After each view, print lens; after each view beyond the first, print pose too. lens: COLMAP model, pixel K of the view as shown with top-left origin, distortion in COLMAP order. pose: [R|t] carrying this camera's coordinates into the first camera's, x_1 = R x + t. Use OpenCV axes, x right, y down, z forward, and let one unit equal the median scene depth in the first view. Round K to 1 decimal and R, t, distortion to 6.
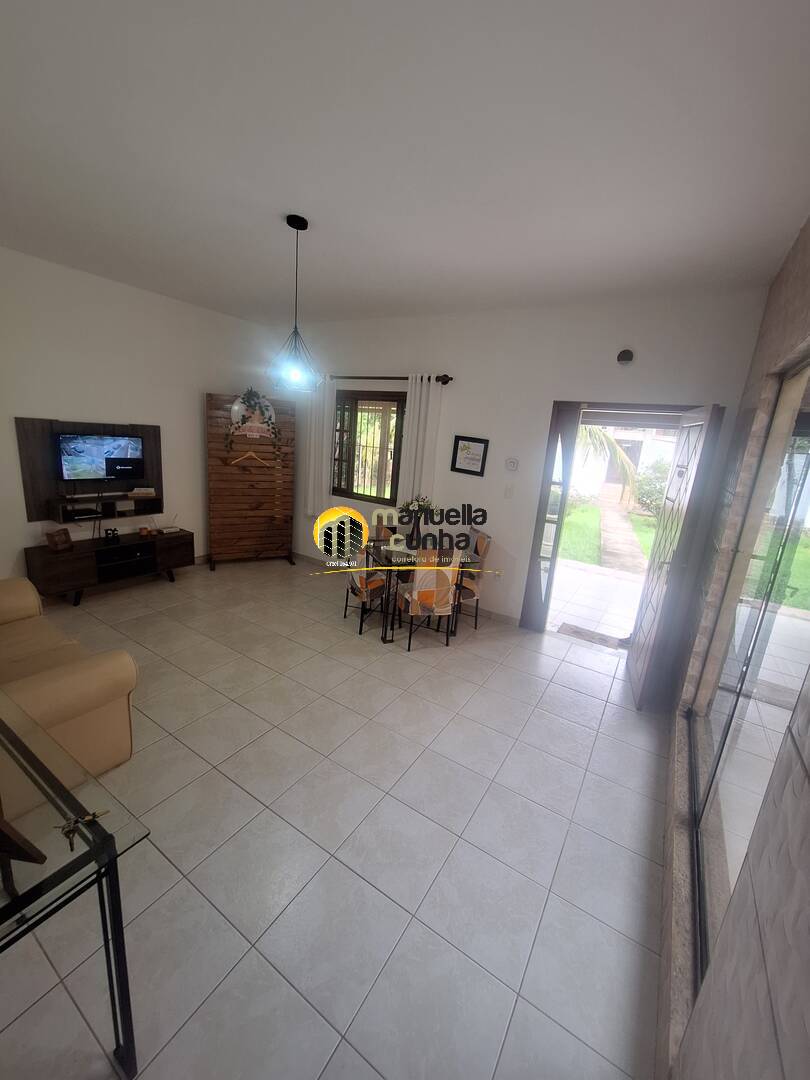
lens RADIAL K [[427.9, 0, 406.8], [0, 427.9, 536.5], [0, 0, 1]] dist [-0.014196, 0.000201]
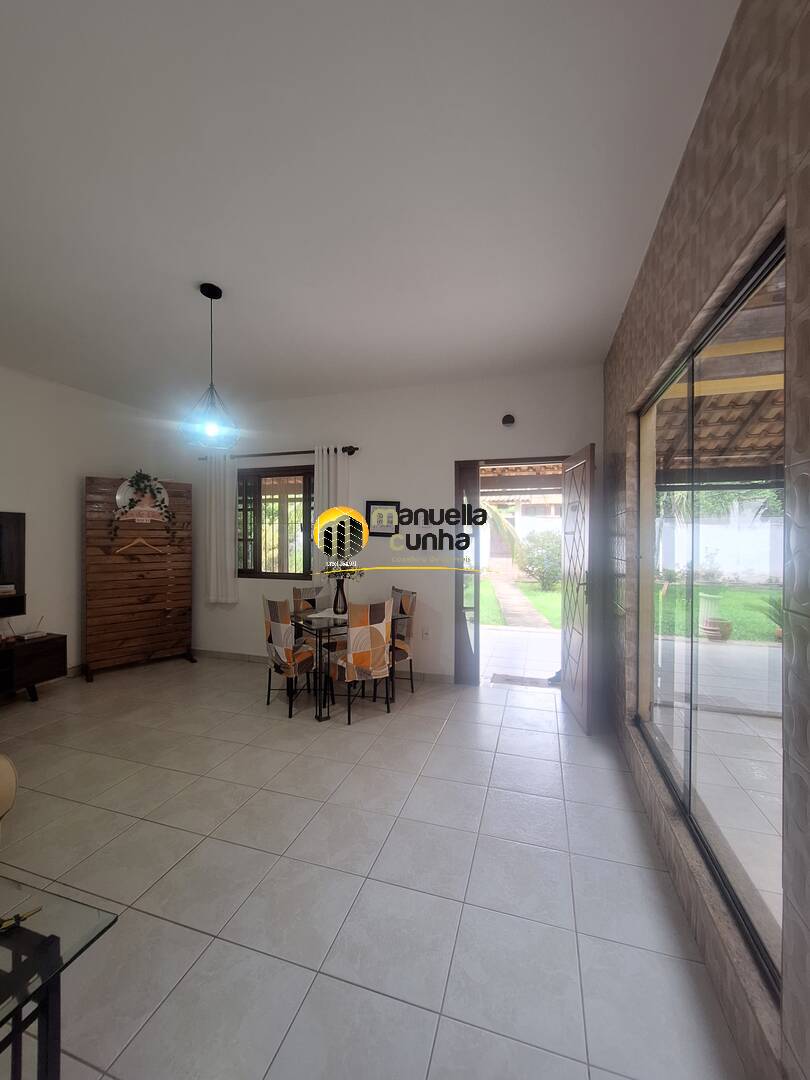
lens RADIAL K [[427.9, 0, 406.8], [0, 427.9, 536.5], [0, 0, 1]] dist [-0.014196, 0.000201]
pose [[0.962959, -0.080452, 0.257367, -0.065854], [0.136219, 0.968851, -0.206815, 0.072932], [-0.232711, 0.234213, 0.943923, 0.026587]]
